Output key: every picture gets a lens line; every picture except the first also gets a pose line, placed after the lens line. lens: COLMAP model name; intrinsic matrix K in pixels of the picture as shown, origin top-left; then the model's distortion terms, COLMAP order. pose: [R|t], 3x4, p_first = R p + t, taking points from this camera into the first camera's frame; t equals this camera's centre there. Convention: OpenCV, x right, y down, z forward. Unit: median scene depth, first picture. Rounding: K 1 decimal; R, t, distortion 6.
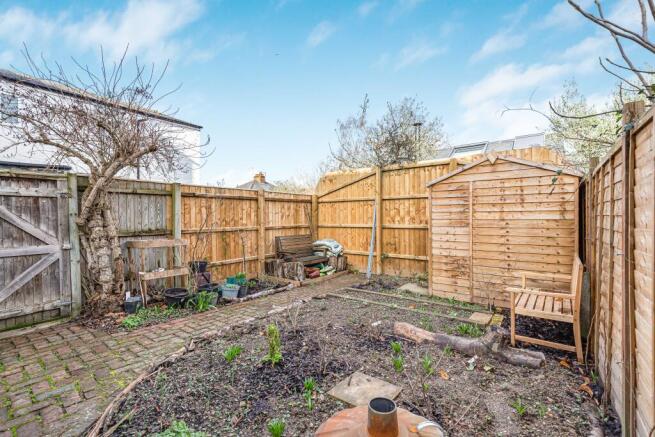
lens RADIAL K [[290.5, 0, 329.4], [0, 290.5, 221.7], [0, 0, 1]] dist [-0.001674, -0.000227]
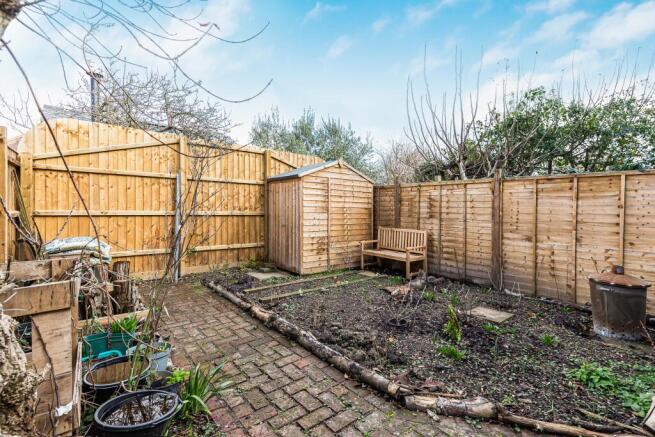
lens RADIAL K [[290.5, 0, 329.4], [0, 290.5, 221.7], [0, 0, 1]] dist [-0.001674, -0.000227]
pose [[0.244700, -0.038121, 0.968849, -0.528779], [-0.007184, 0.999128, 0.041127, 0.002633], [-0.969572, -0.017024, 0.244213, 0.469568]]
